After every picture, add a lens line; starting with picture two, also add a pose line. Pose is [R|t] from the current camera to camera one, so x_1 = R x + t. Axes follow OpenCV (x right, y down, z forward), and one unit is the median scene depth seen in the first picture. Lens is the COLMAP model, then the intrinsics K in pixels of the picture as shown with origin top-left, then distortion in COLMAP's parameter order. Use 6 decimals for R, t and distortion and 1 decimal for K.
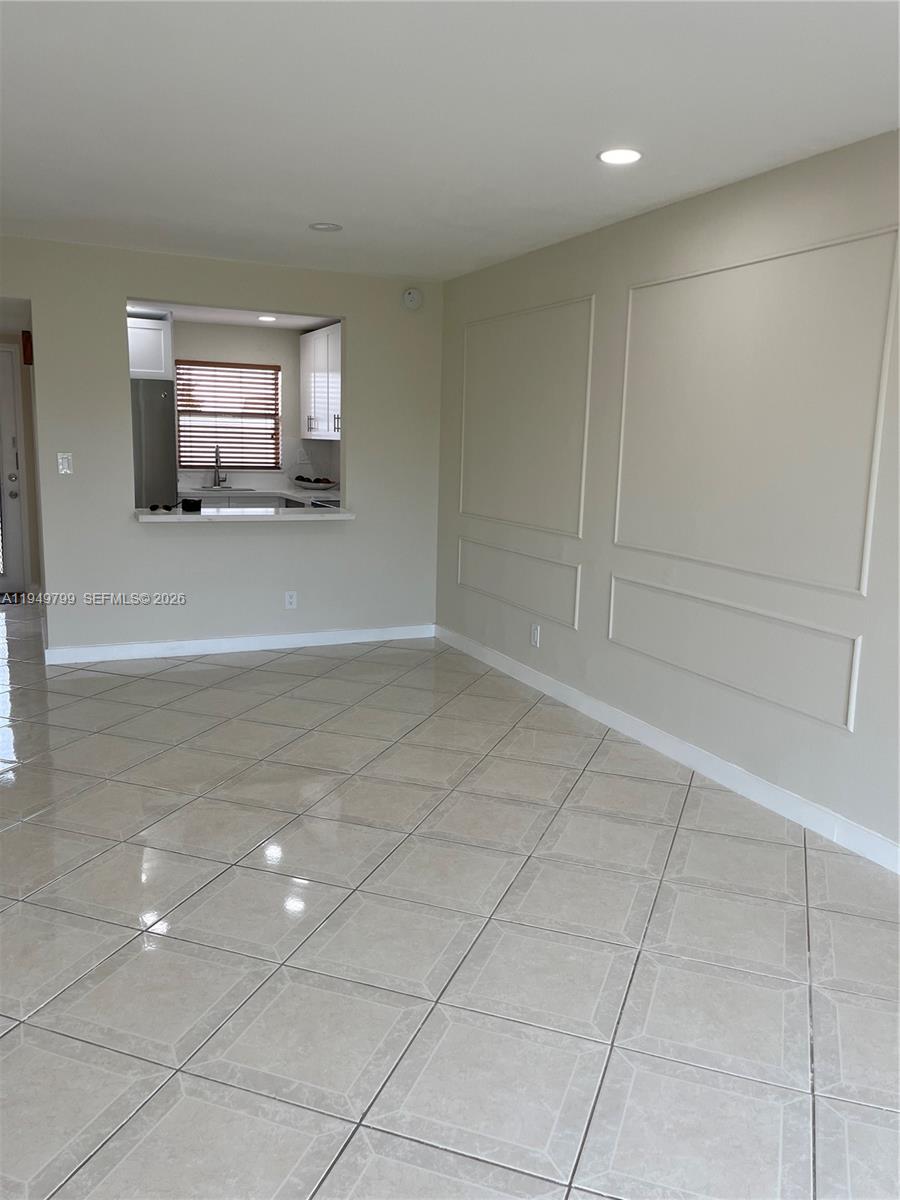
lens RADIAL K [[903.1, 0, 473.0], [0, 903.1, 595.2], [0, 0, 1]] dist [0.055137, -0.117443]
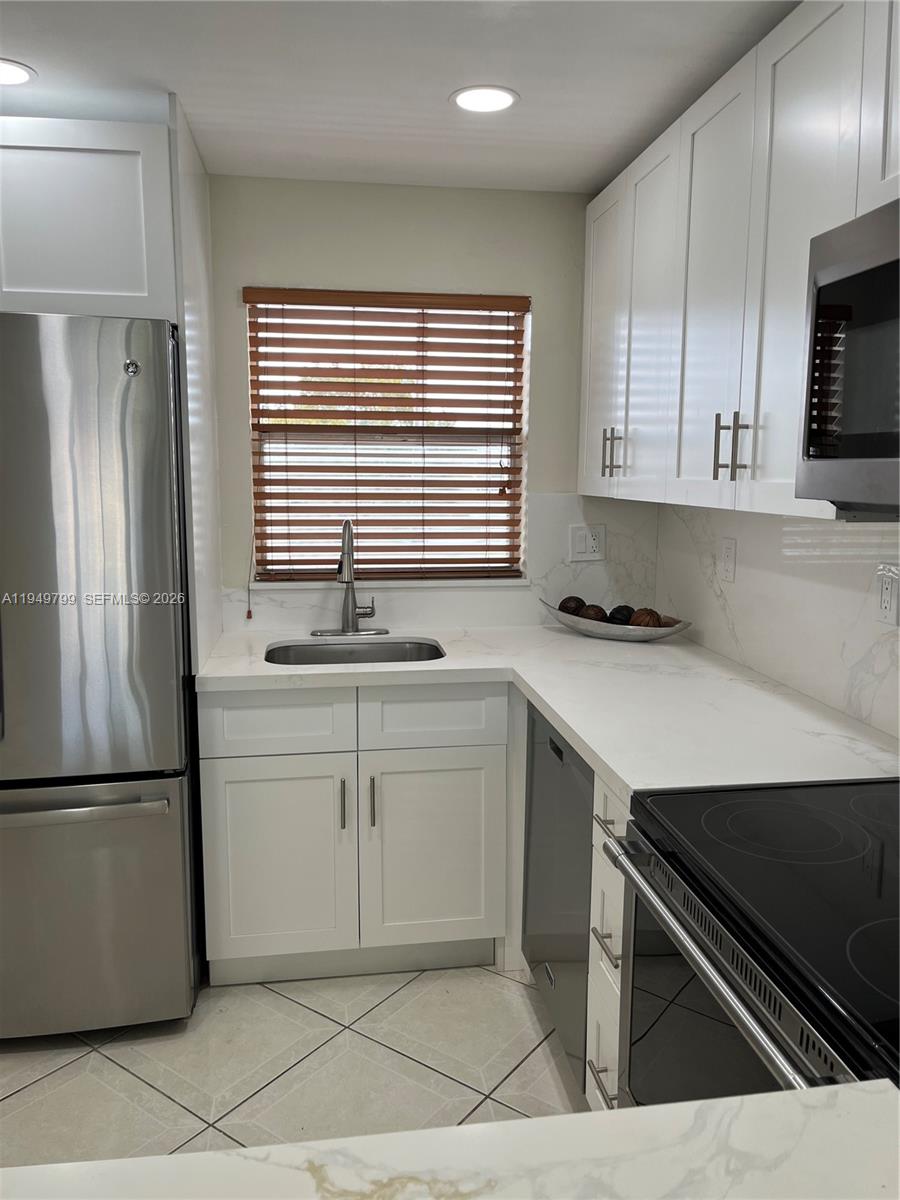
lens RADIAL K [[911.0, 0, 453.4], [0, 911.0, 599.0], [0, 0, 1]] dist [0.057338, -0.077756]
pose [[0.953558, 0.023172, -0.300316, -0.128560], [-0.032622, 0.999117, -0.026489, -0.121196], [0.299437, 0.035055, 0.953472, 0.644437]]
